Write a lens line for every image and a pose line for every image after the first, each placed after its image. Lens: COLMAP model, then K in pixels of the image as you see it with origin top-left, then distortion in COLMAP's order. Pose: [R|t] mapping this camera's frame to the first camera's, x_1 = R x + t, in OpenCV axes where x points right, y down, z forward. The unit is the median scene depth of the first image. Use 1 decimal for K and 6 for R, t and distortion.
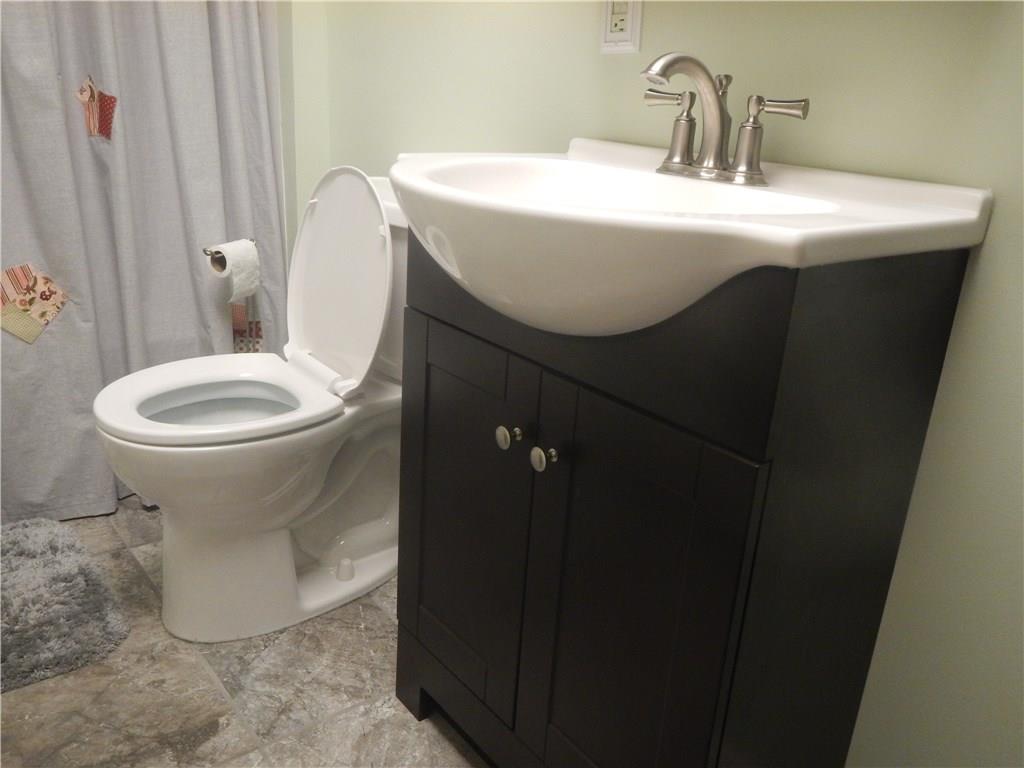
lens RADIAL K [[845.4, 0, 517.9], [0, 845.4, 380.3], [0, 0, 1]] dist [0.006711, 0.001993]
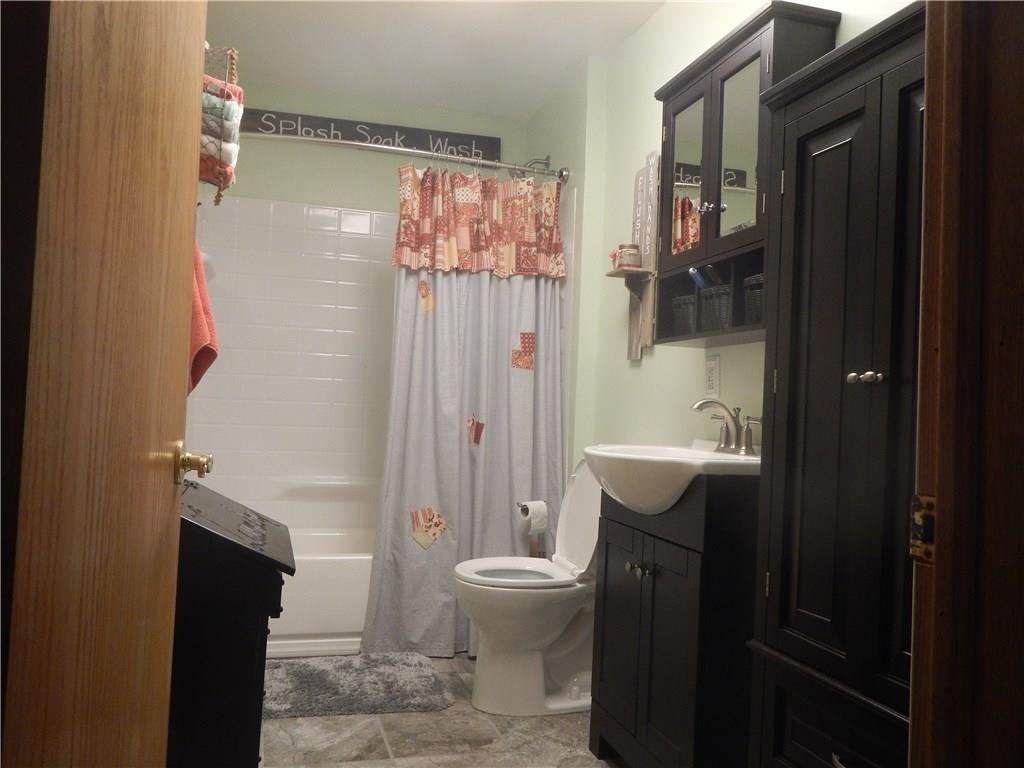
lens RADIAL K [[845.4, 0, 508.9], [0, 845.4, 382.1], [0, 0, 1]] dist [0.006711, 0.001993]
pose [[0.924169, -0.029894, -0.380812, 0.339649], [-0.114583, 0.929328, -0.351027, 0.266421], [0.364393, 0.368043, 0.855431, -0.716503]]
